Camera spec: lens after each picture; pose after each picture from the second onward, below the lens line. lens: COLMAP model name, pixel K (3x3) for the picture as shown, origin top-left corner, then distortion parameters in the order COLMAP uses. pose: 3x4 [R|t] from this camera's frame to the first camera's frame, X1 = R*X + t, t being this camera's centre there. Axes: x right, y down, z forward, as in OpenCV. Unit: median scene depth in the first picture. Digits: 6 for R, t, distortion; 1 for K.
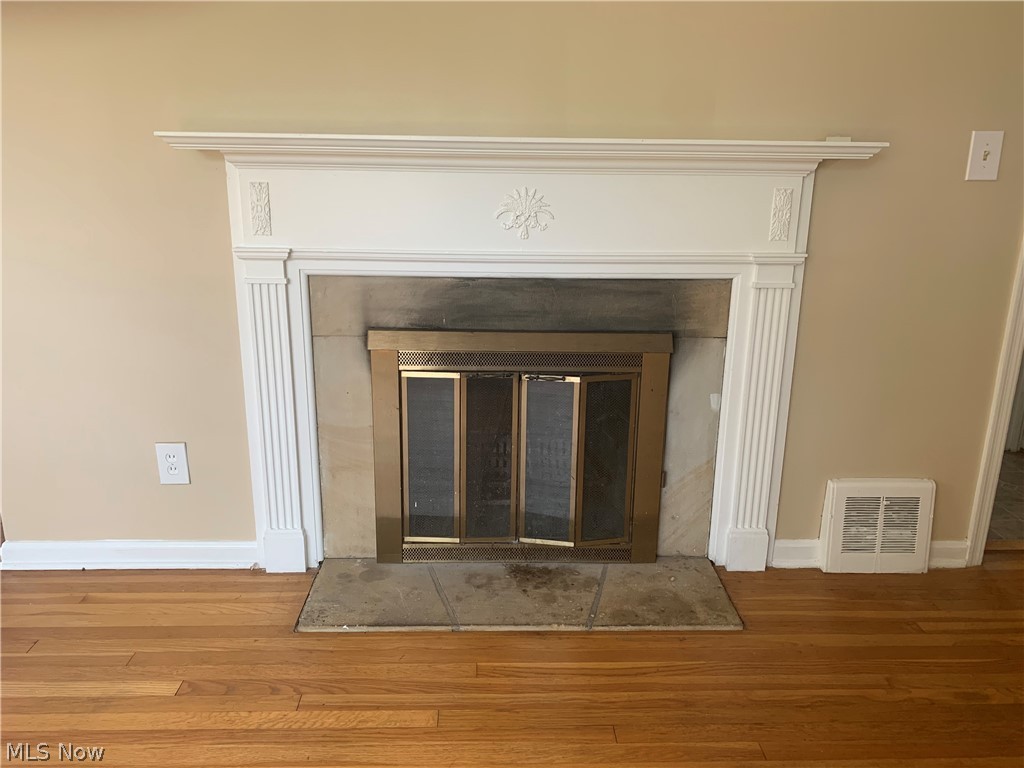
lens RADIAL K [[783.1, 0, 508.9], [0, 783.1, 376.3], [0, 0, 1]] dist [0.025125, -0.028184]
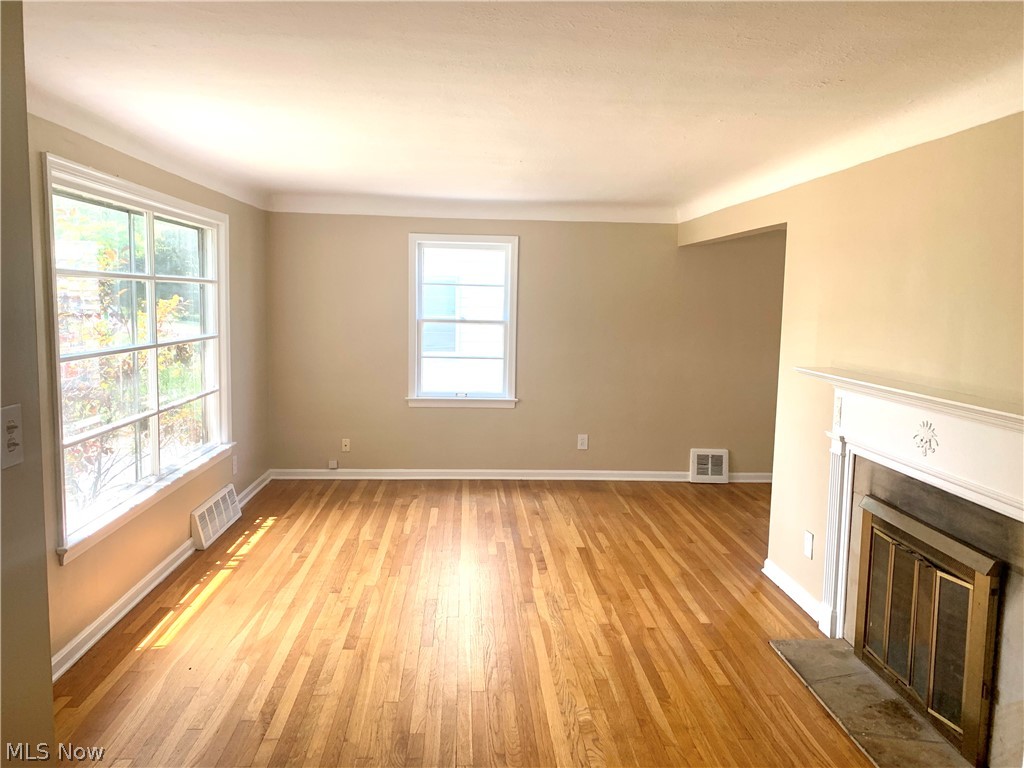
lens RADIAL K [[797.3, 0, 522.2], [0, 797.3, 384.4], [0, 0, 1]] dist [0.031850, -0.011146]
pose [[0.036493, 0.096092, -0.994703, 1.336953], [-0.285863, 0.954777, 0.081747, -0.200510], [0.957575, 0.281366, 0.062312, 0.185244]]
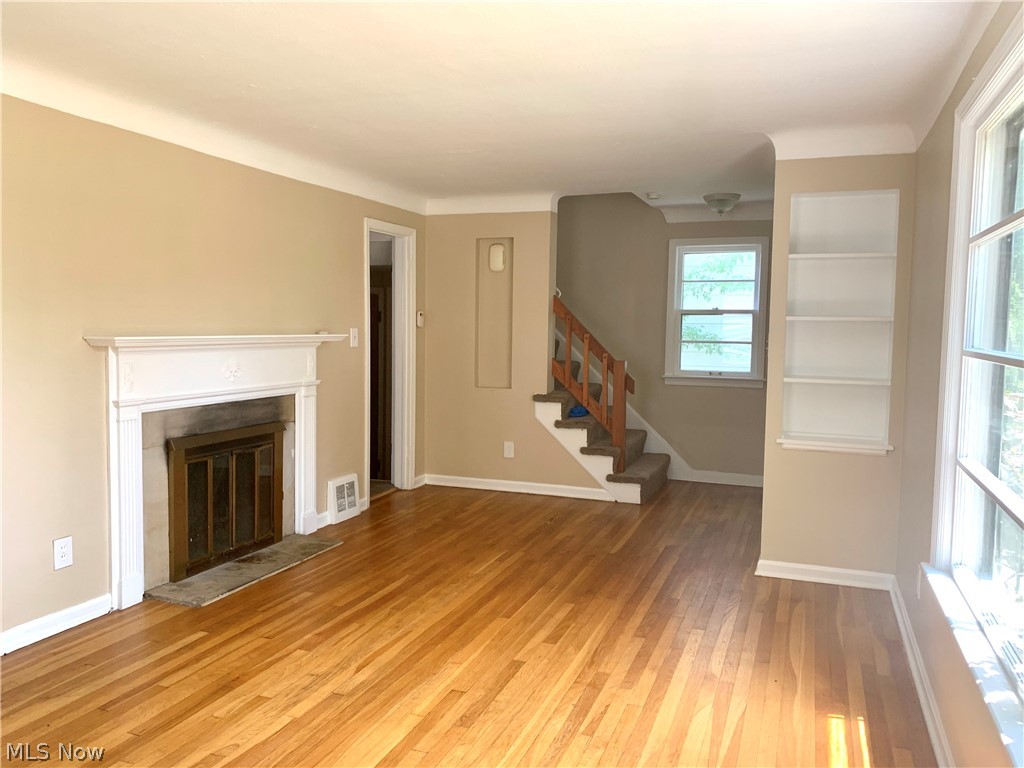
lens RADIAL K [[783.1, 0, 508.9], [0, 783.1, 376.3], [0, 0, 1]] dist [0.025125, -0.028184]
pose [[0.391904, -0.068373, 0.917462, -1.474911], [0.236850, 0.971119, -0.028801, 0.032337], [-0.888996, 0.228588, 0.396780, -0.406135]]
